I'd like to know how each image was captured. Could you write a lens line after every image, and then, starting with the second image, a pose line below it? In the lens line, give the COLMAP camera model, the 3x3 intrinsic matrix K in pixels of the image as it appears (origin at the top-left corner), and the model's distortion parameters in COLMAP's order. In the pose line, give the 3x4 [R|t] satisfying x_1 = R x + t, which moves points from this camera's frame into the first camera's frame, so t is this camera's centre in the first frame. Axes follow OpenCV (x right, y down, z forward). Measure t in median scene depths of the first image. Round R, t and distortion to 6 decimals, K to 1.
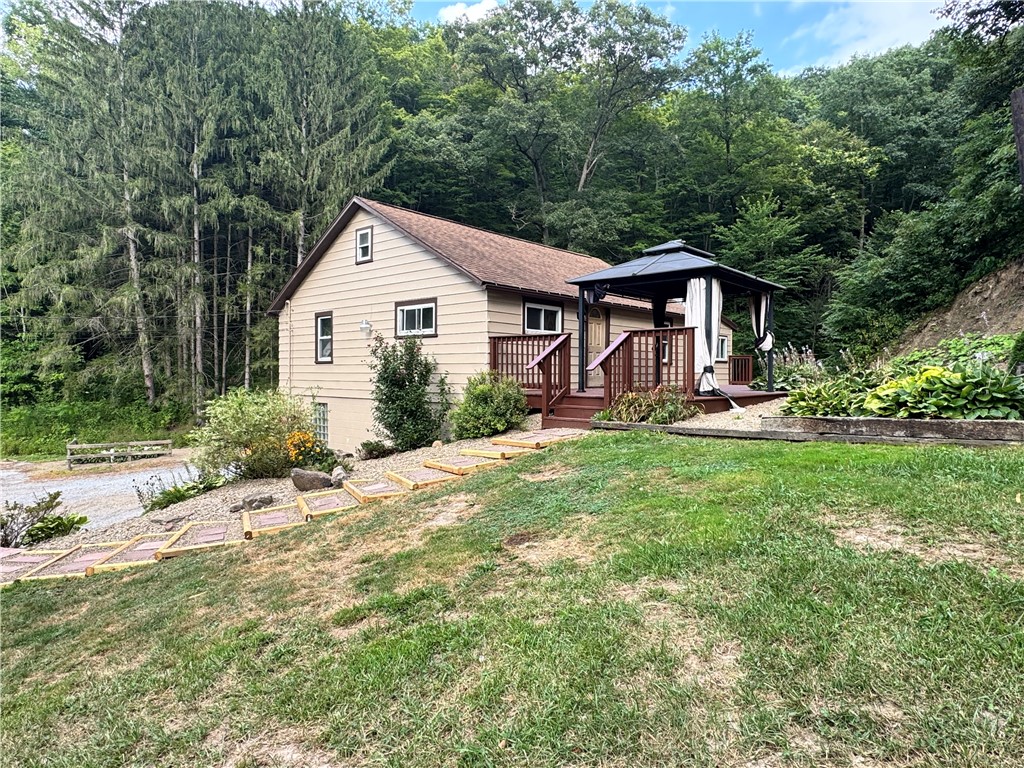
lens RADIAL K [[594.4, 0, 511.6], [0, 594.4, 380.3], [0, 0, 1]] dist [-0.002128, 0.000178]
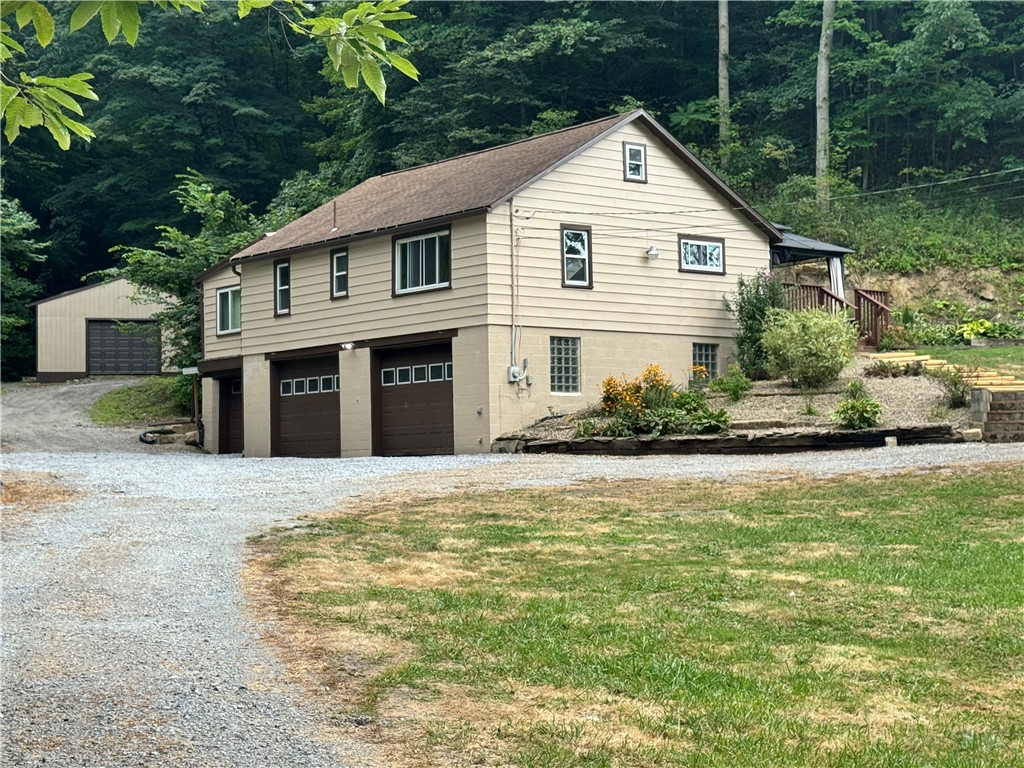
lens RADIAL K [[1812.5, 0, 512.0], [0, 1812.5, 384.0], [0, 0, 1]] dist [0.142964, -0.052567]
pose [[0.177840, 0.050338, 0.982771, -2.706197], [0.030709, 0.997921, -0.056671, 0.235020], [-0.983580, 0.040258, 0.175925, 0.649184]]
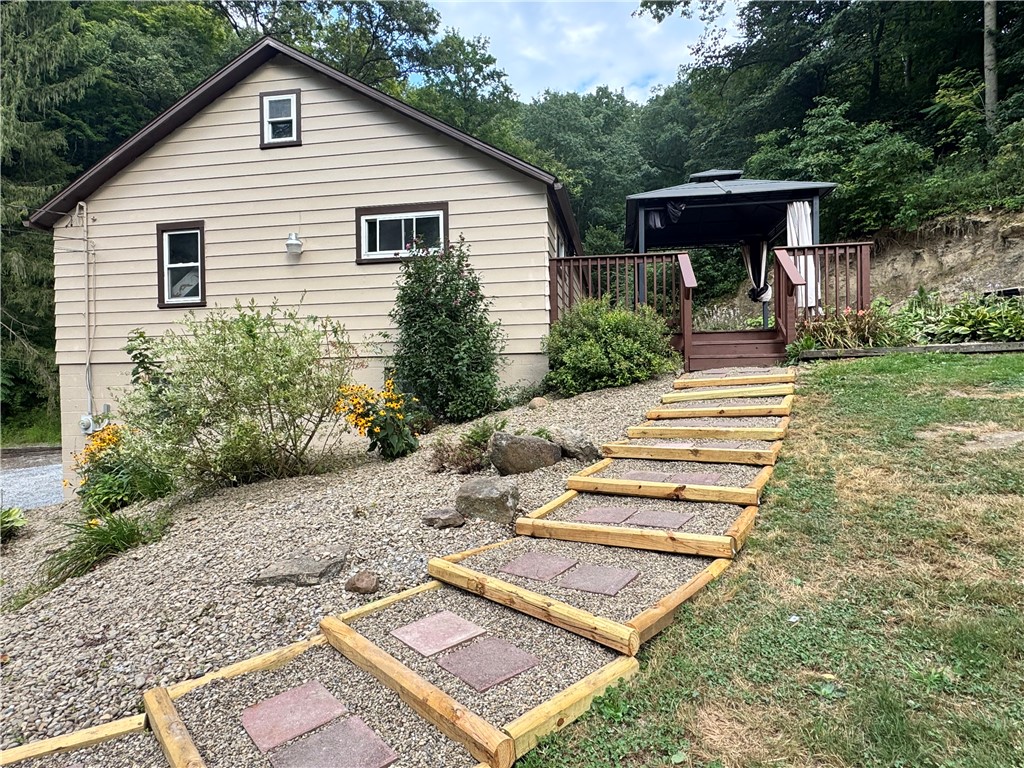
lens RADIAL K [[594.4, 0, 511.6], [0, 594.4, 380.3], [0, 0, 1]] dist [-0.002128, 0.000178]
pose [[0.855562, -0.018803, 0.517359, -0.337985], [0.025679, 0.999651, -0.006135, 0.058228], [-0.517063, 0.018534, 0.855747, 0.300878]]
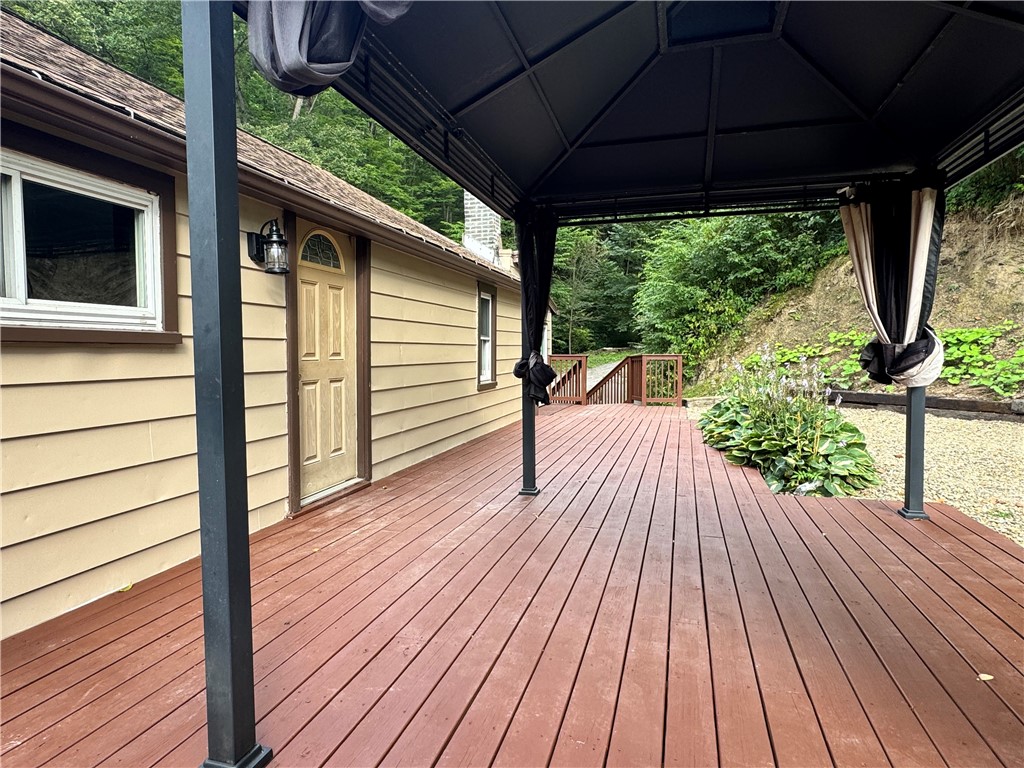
lens RADIAL K [[594.4, 0, 511.6], [0, 594.4, 380.3], [0, 0, 1]] dist [-0.002128, 0.000178]
pose [[0.901912, -0.029802, 0.430891, 0.089652], [0.015896, 0.999231, 0.035838, -0.053034], [-0.431627, -0.025473, 0.901692, 0.640569]]
